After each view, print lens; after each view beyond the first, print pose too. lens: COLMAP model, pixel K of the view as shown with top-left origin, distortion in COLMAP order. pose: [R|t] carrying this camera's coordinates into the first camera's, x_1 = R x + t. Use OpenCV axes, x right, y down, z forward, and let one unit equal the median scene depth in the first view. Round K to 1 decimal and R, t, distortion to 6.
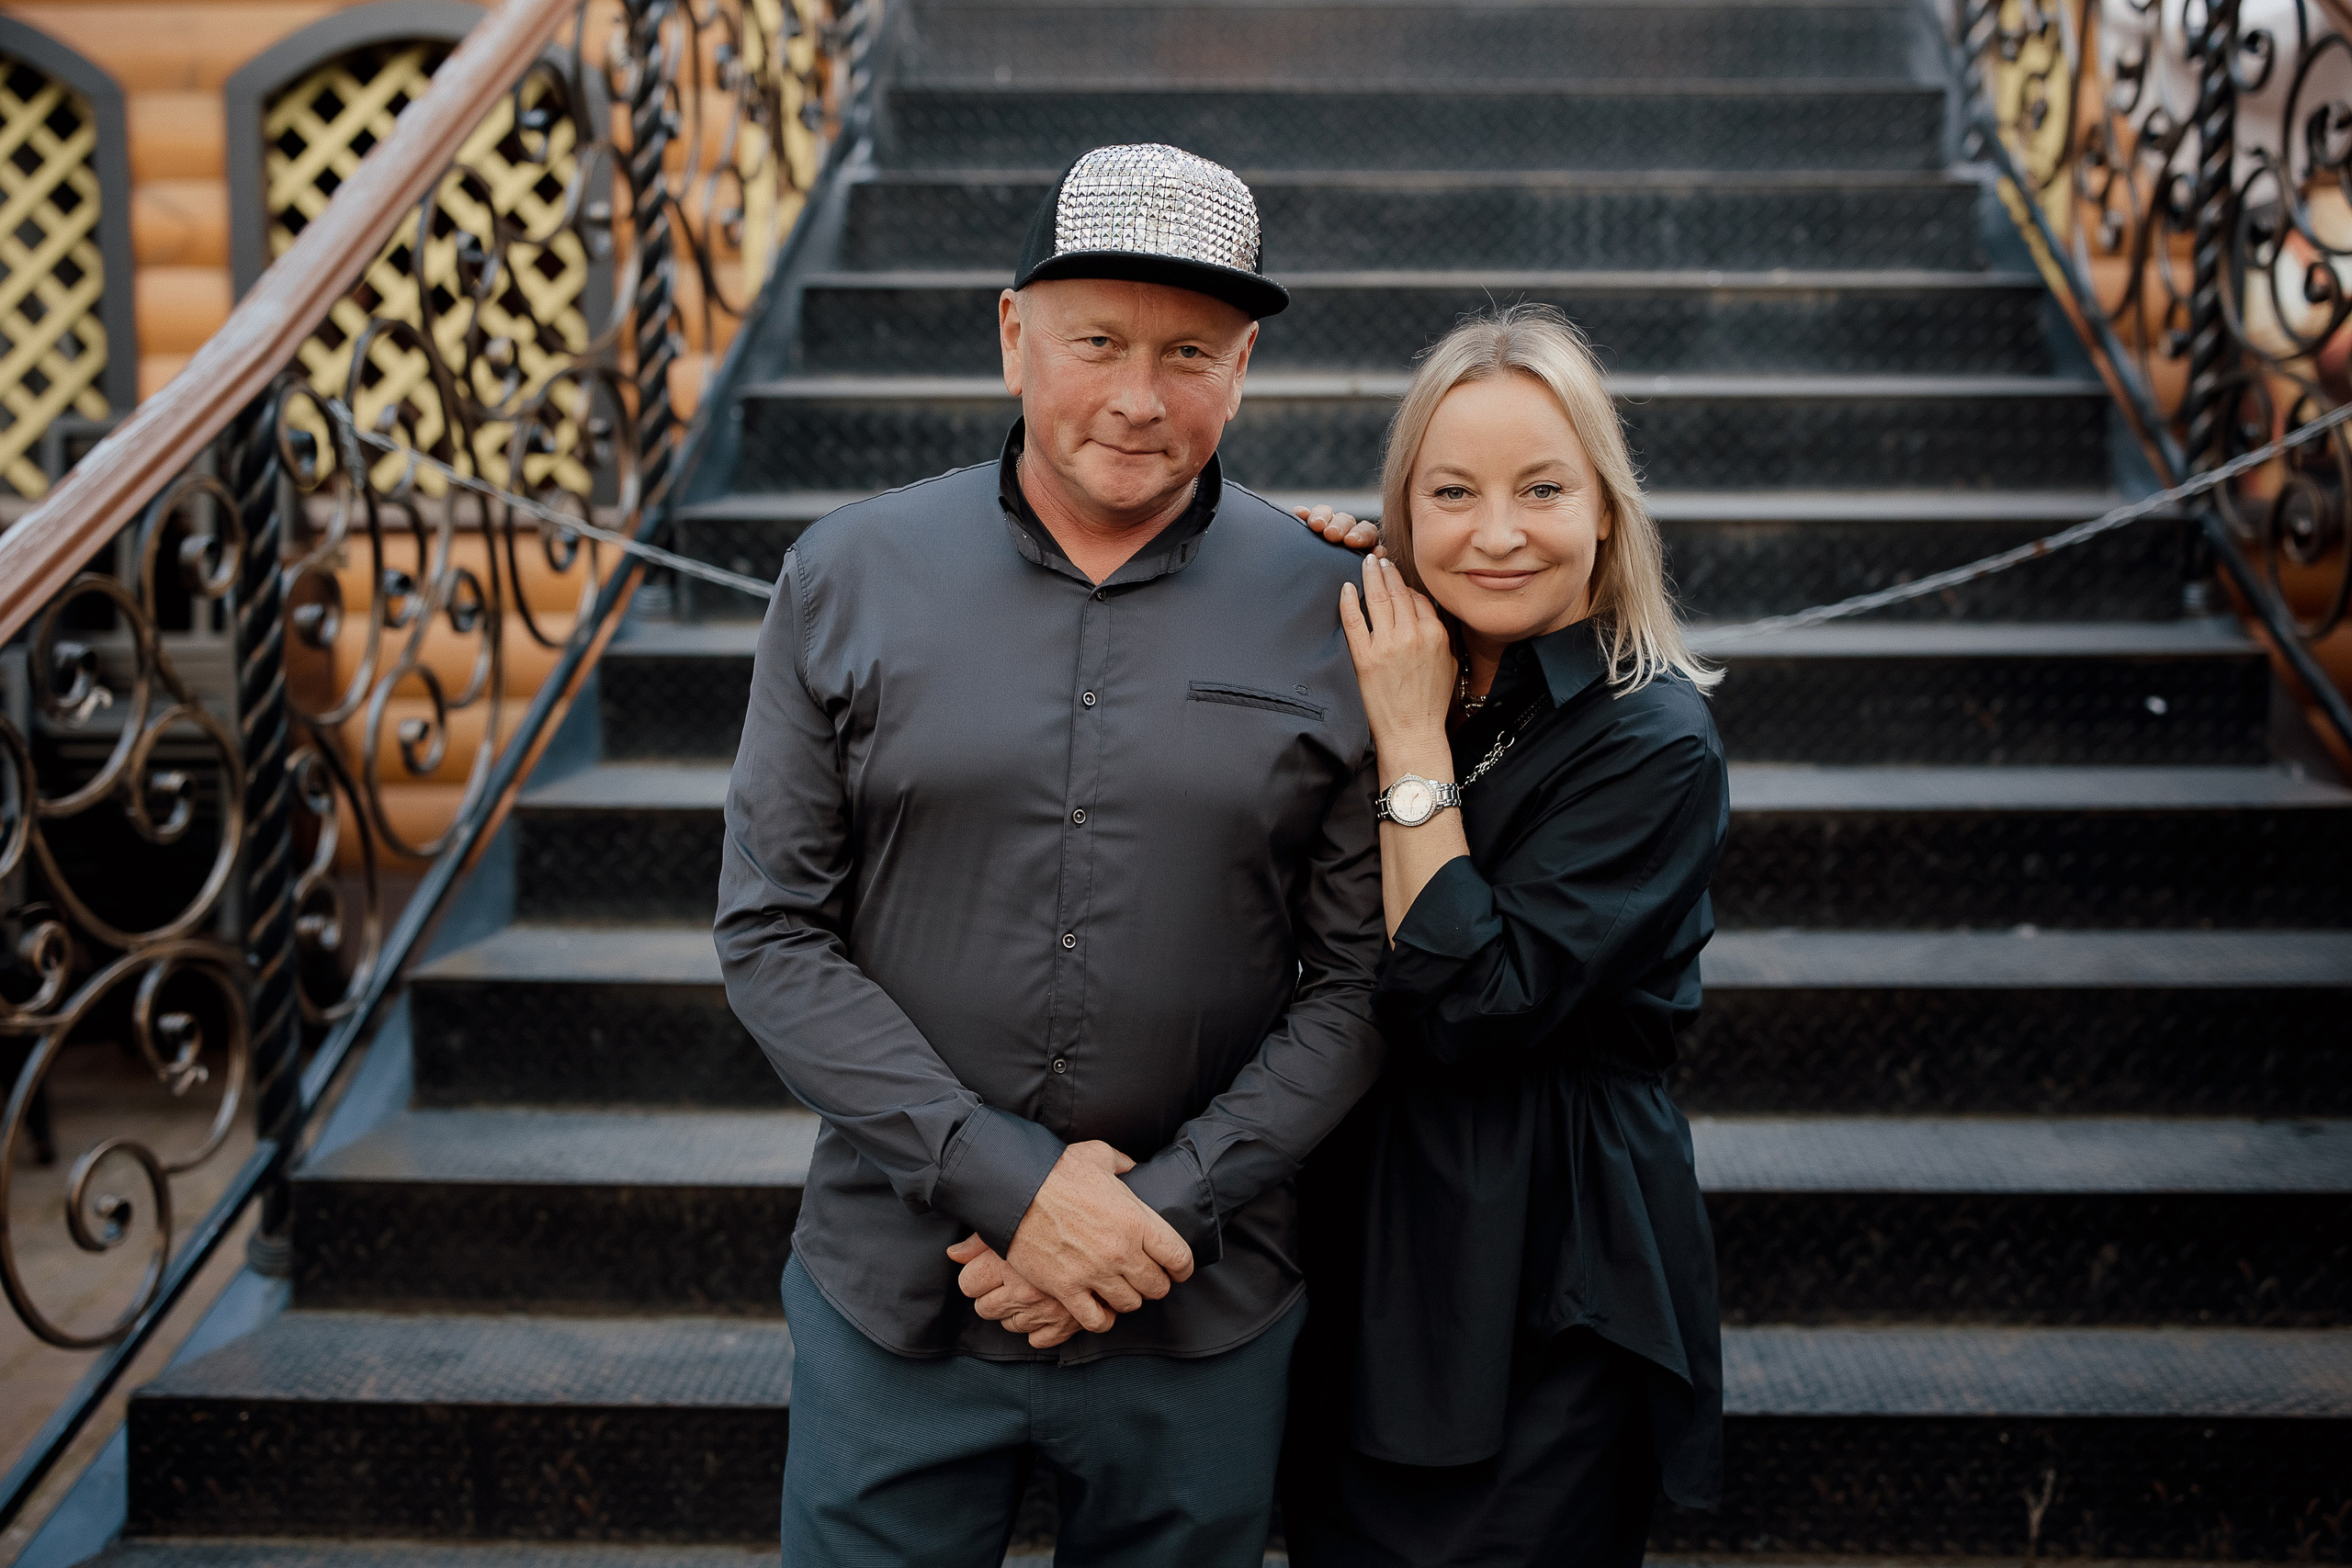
lens RADIAL K [[3413.1, 0, 1176.0], [0, 3413.1, 784.0], [0, 0, 1]] dist [-0.115578, 0.454558]
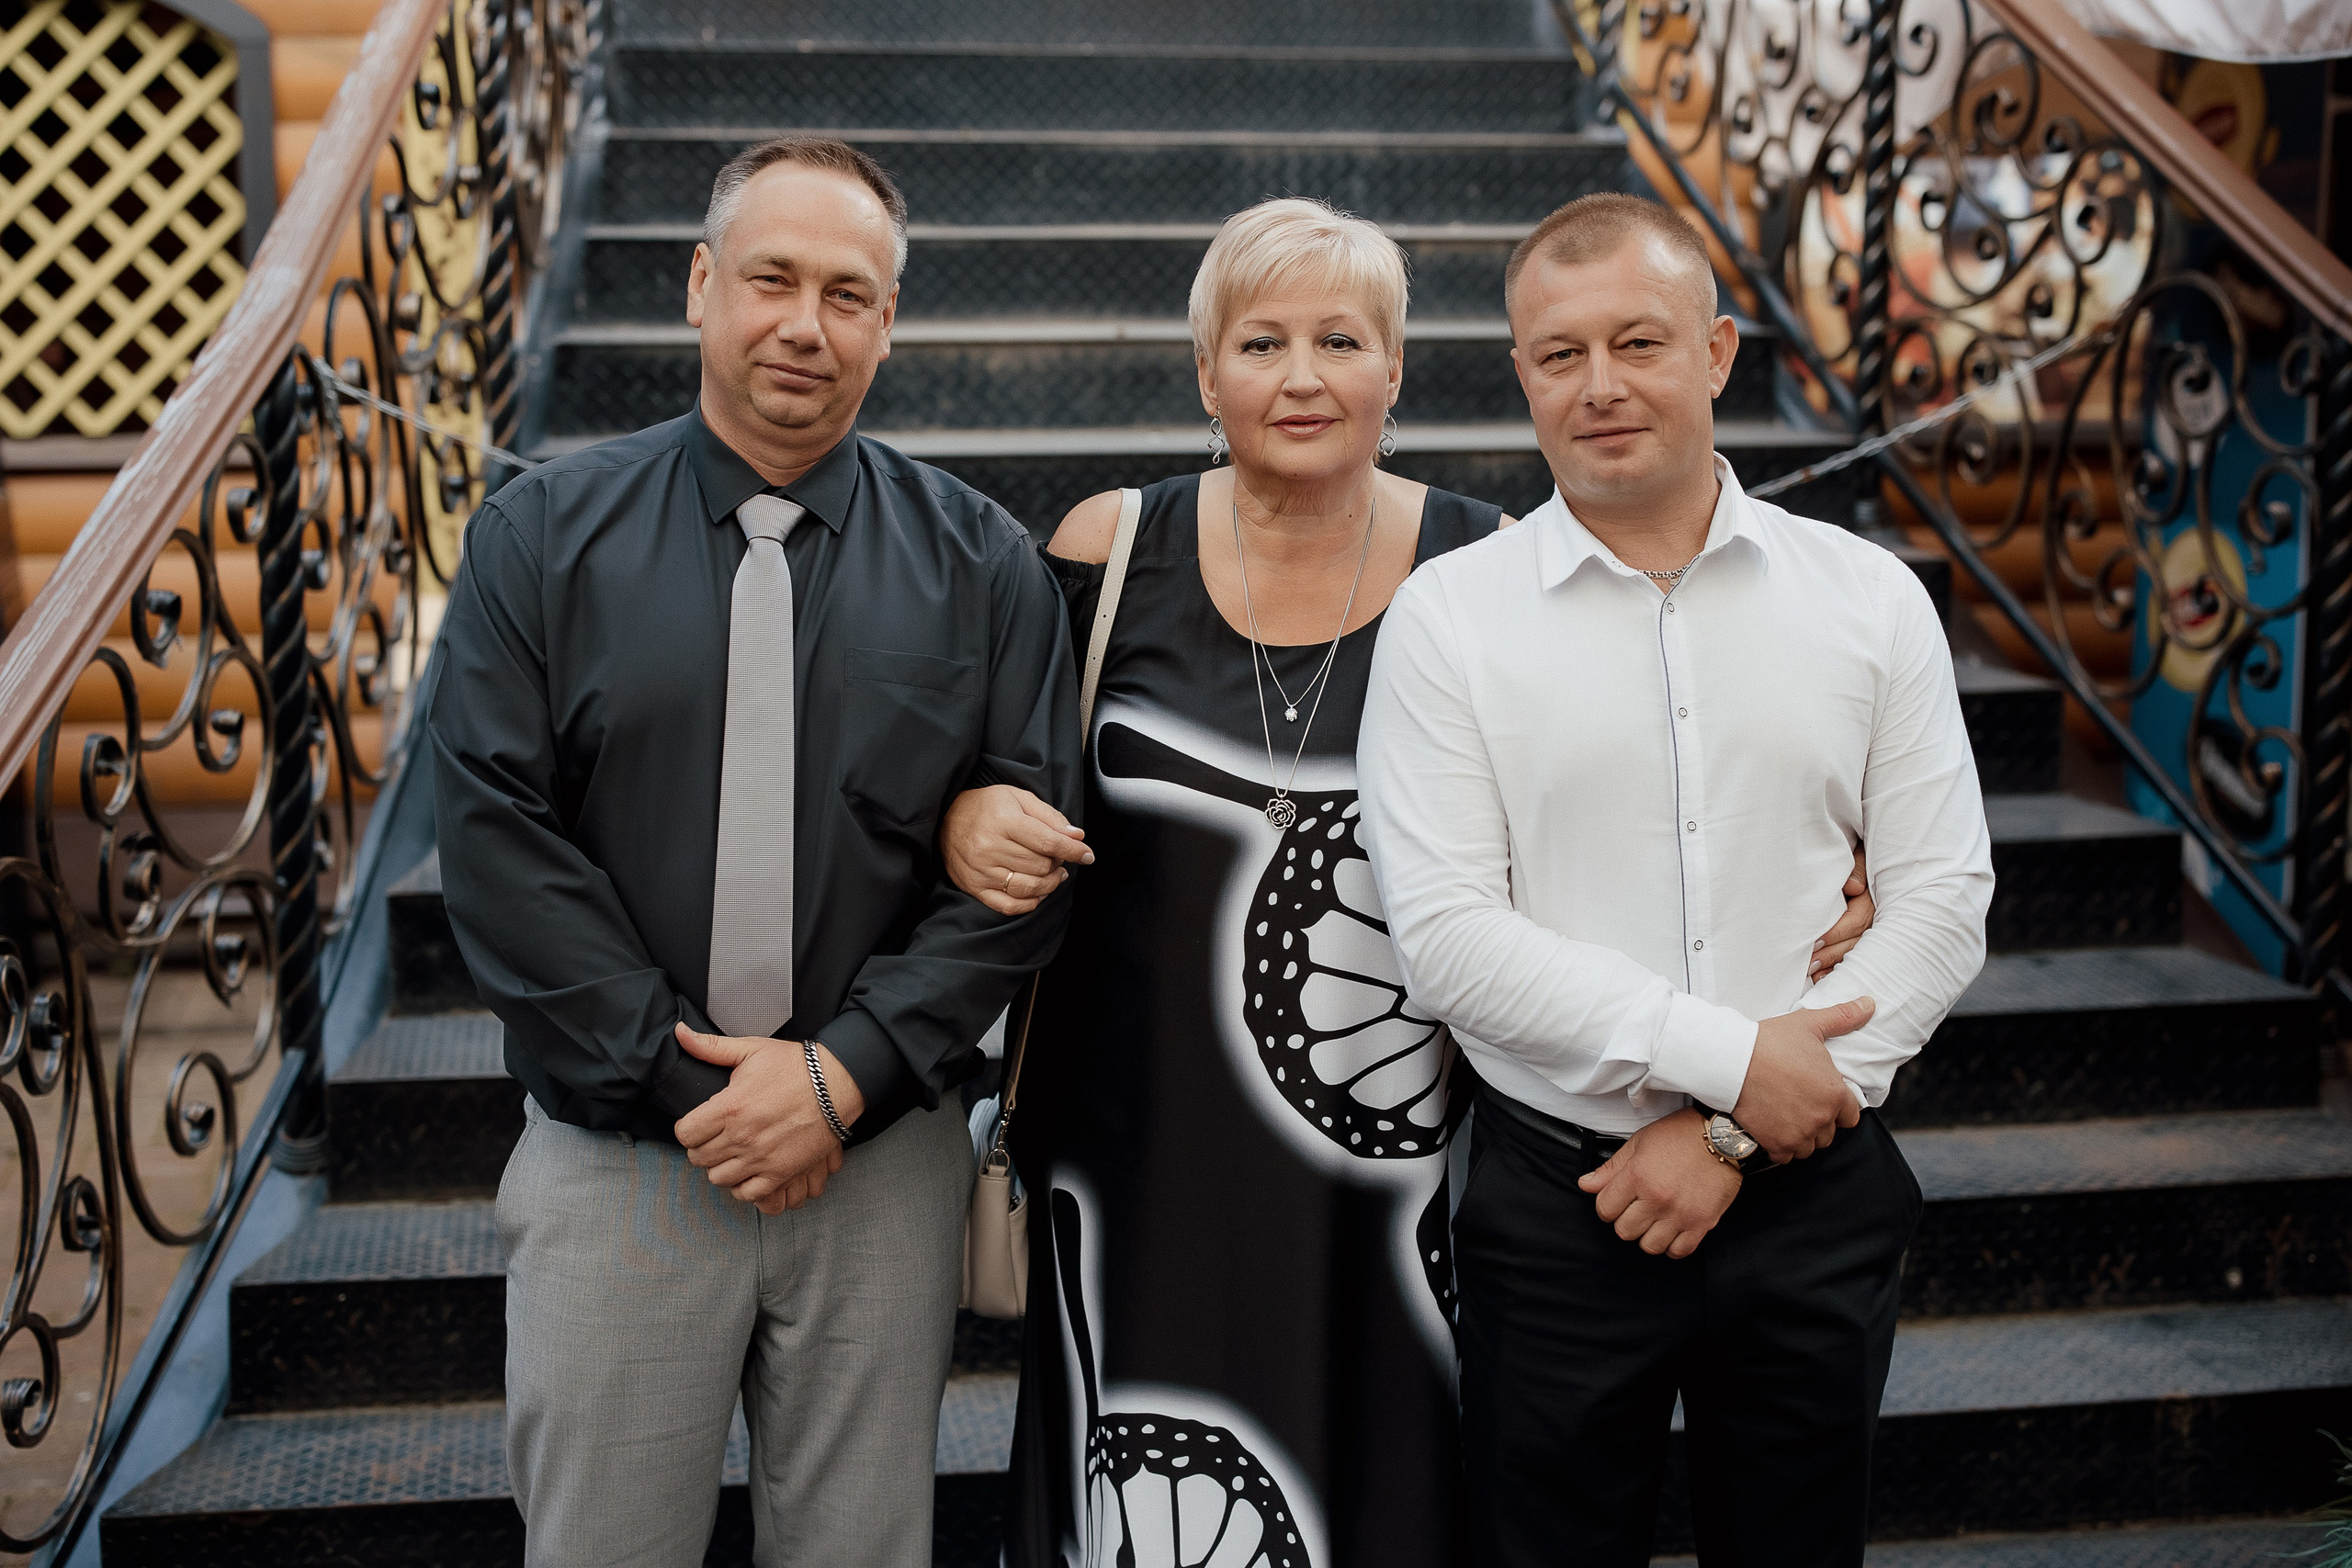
lens RADIAL K [[3413.1, 0, 1176.0], [0, 3413.1, 784.0], [0, 0, 1]] dist [-0.115578, 0.454558]
pose [[0.978157, -0.031431, 0.205479, -0.161300], [0.026353, 0.999277, 0.027407, -0.000719], [-0.206192, -0.021394, 0.978278, -0.081520]]
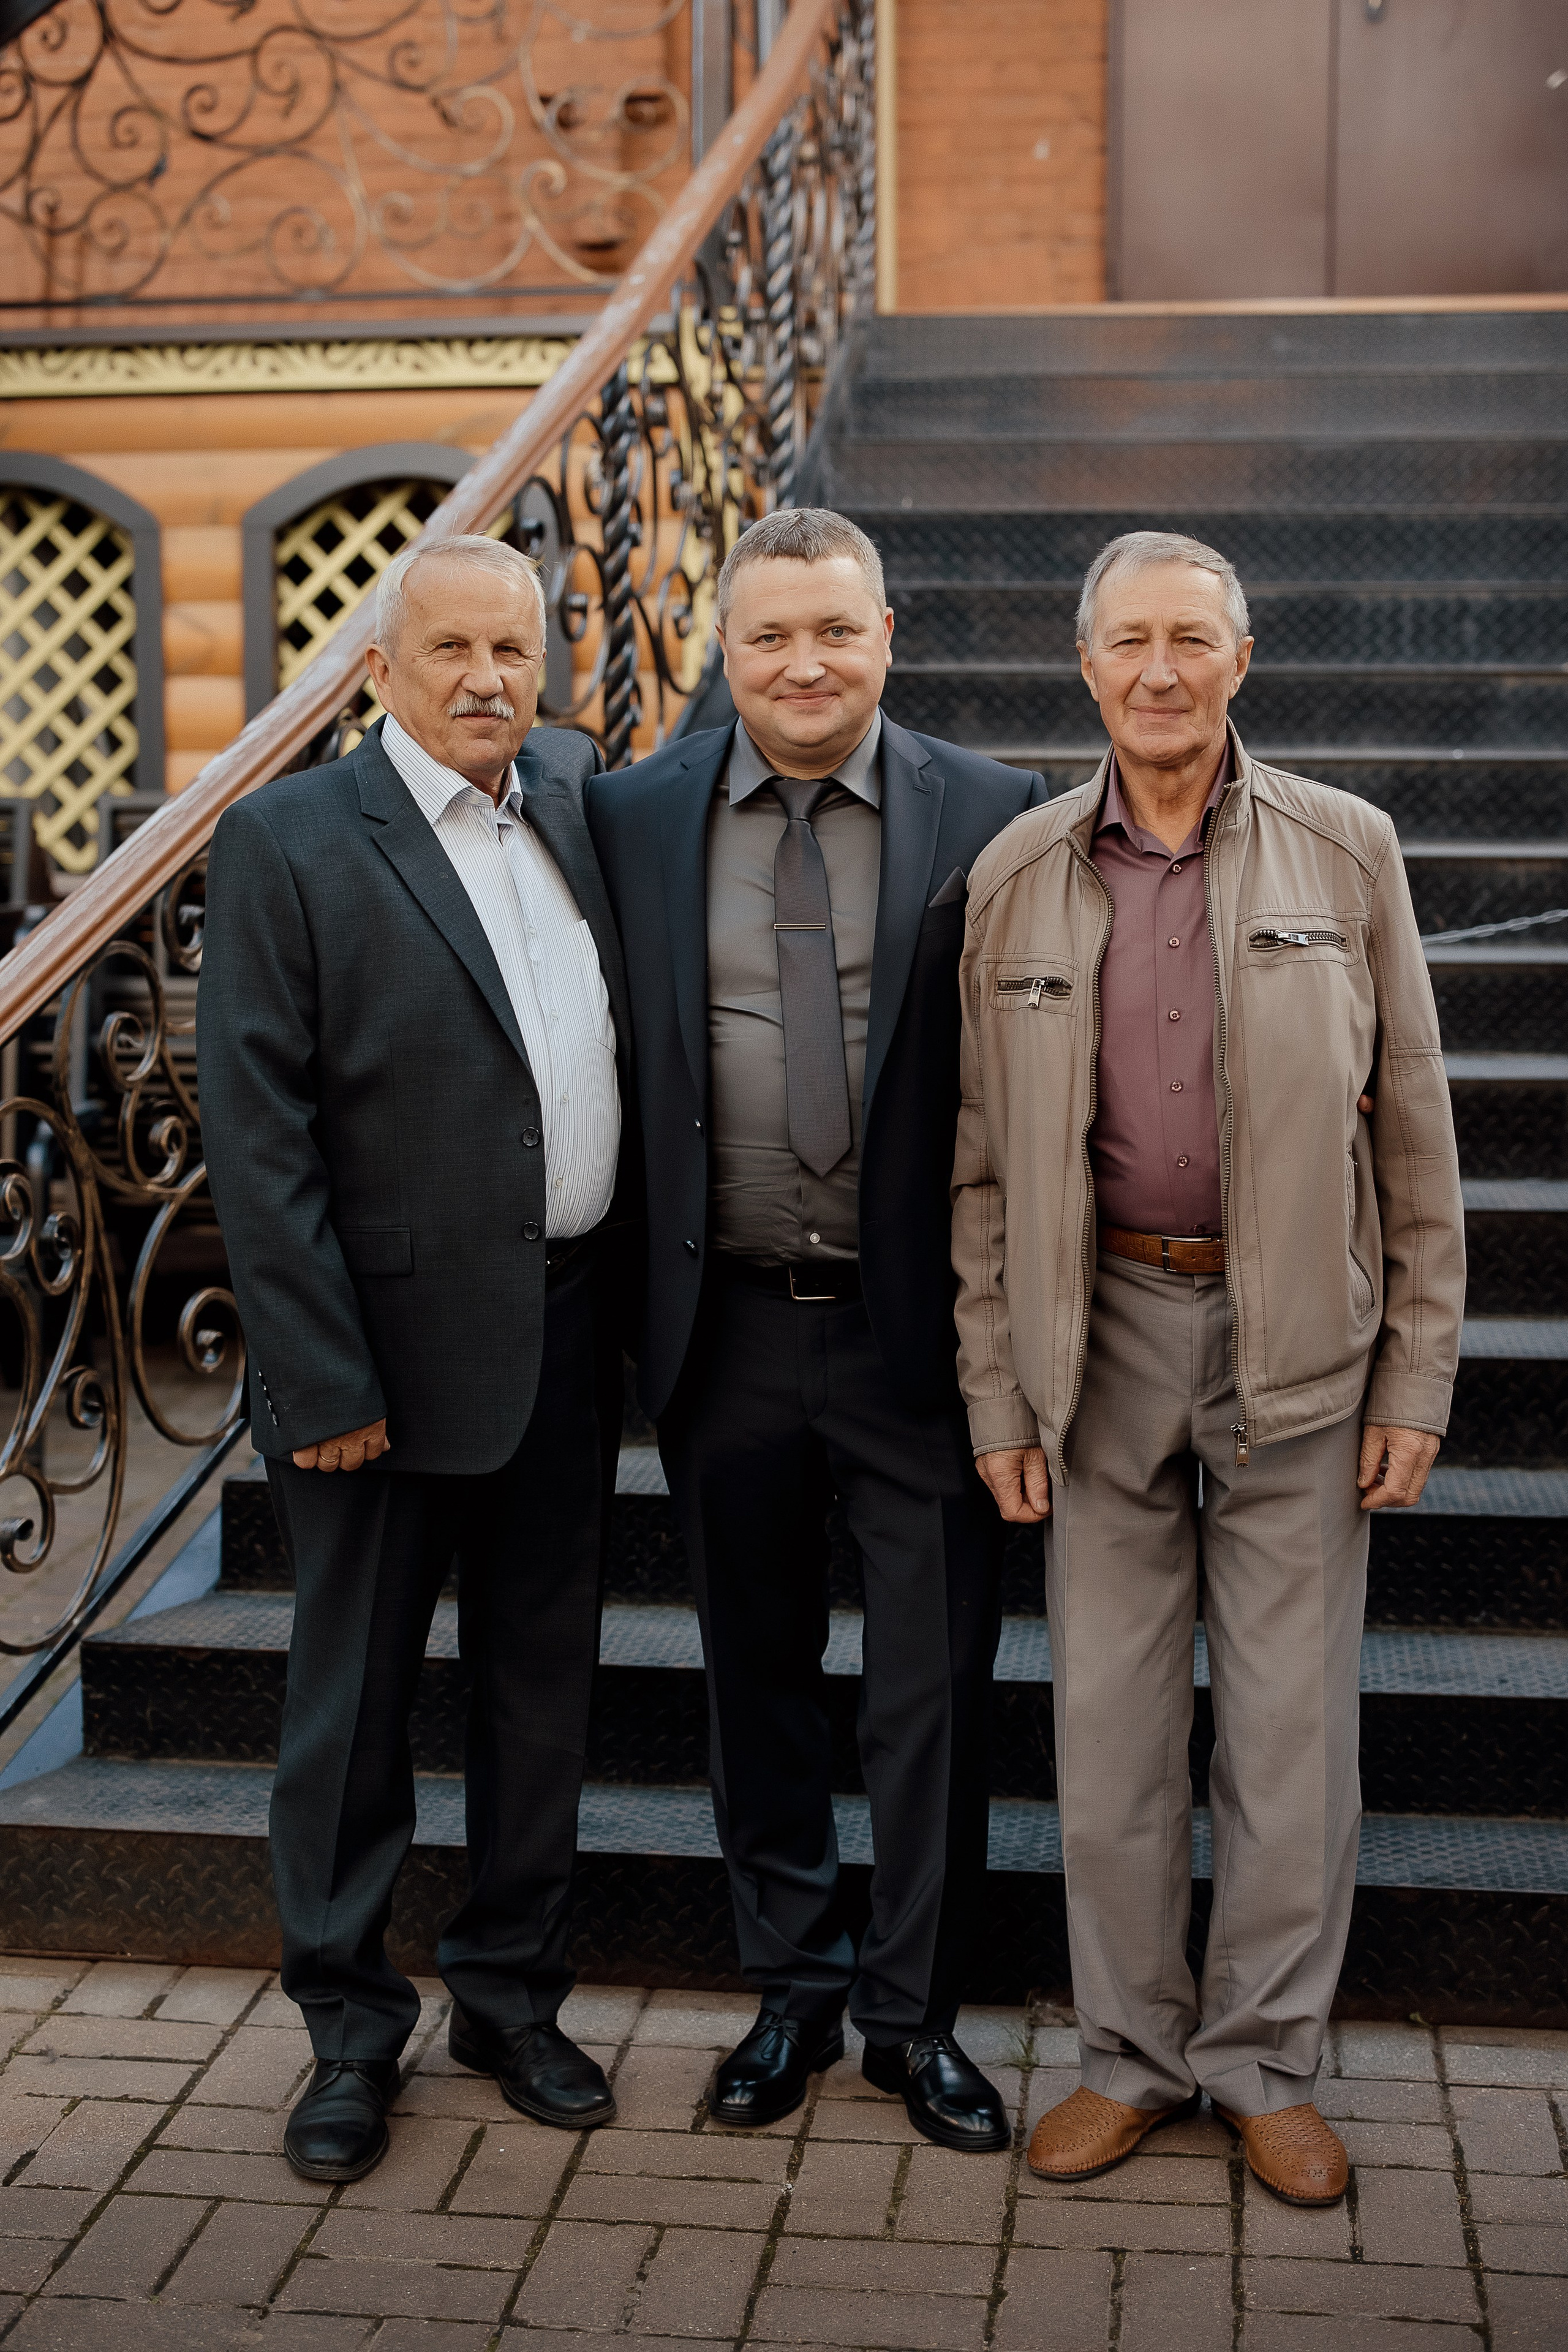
lens RADIAL K [[3413.4, 0, 779.0], [0, 3413.4, 1207.1], [0, 0, 1]] dist [-0.115578, 0.454558]
pose [[0.996073, 0.013393, -0.087517, 0.013191], [-0.014735, 0.999783, -0.014702, 0.063419], [0.087301, 0.015933, 0.996055, -0.205235]]
